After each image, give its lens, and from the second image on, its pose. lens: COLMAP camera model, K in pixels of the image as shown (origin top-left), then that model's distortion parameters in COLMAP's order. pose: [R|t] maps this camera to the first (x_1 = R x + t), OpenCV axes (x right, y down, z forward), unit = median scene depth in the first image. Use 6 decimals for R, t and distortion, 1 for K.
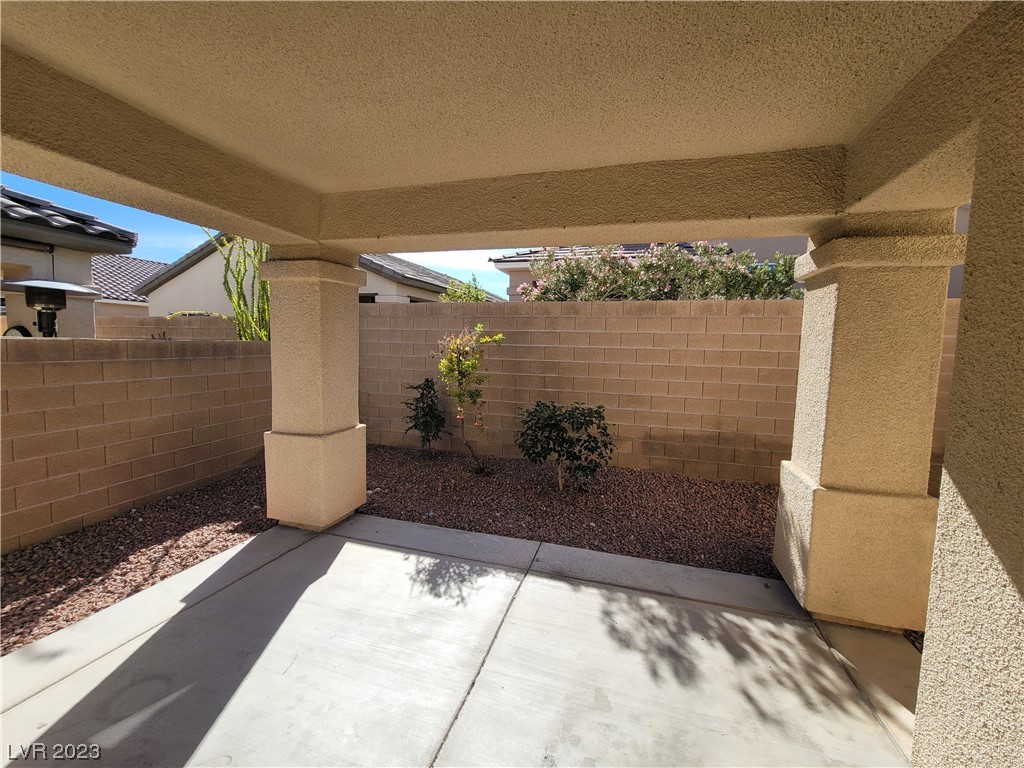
lens RADIAL K [[418.0, 0, 511.0], [0, 418.0, 384.2], [0, 0, 1]] dist [-0.006366, 0.001728]
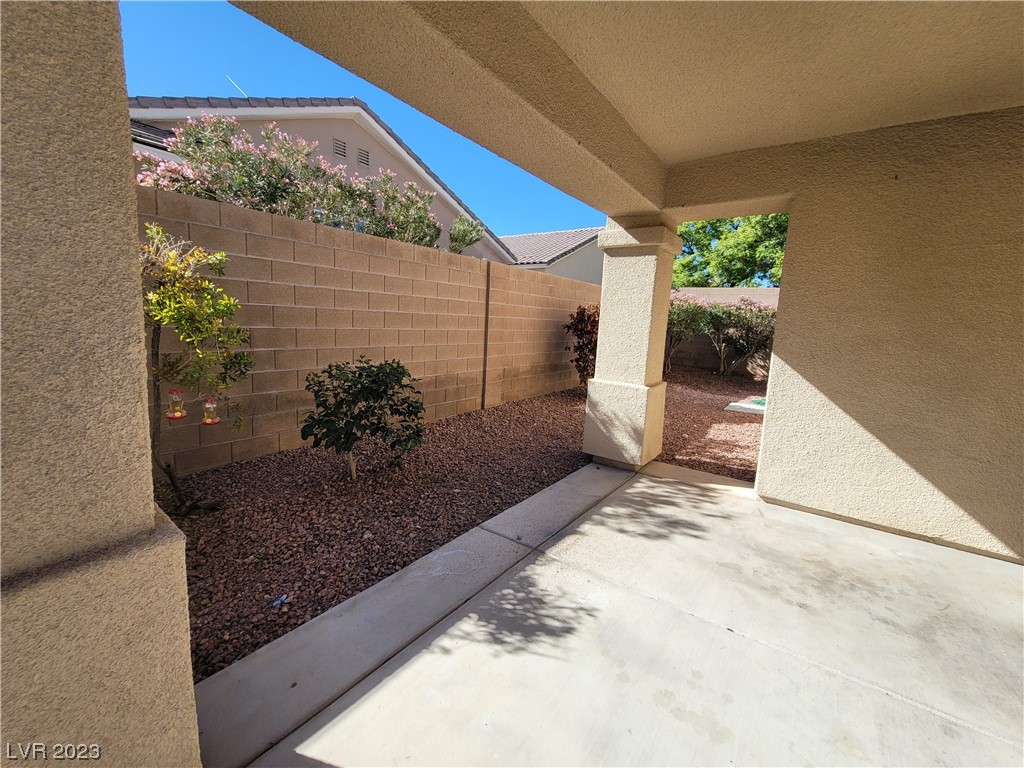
lens RADIAL K [[418.0, 0, 510.1], [0, 418.0, 378.4], [0, 0, 1]] dist [-0.006366, 0.001728]
pose [[0.338927, -0.136475, 0.930861, -0.812629], [0.050076, 0.990637, 0.127007, -0.010073], [-0.939479, 0.003567, 0.342588, 0.855819]]
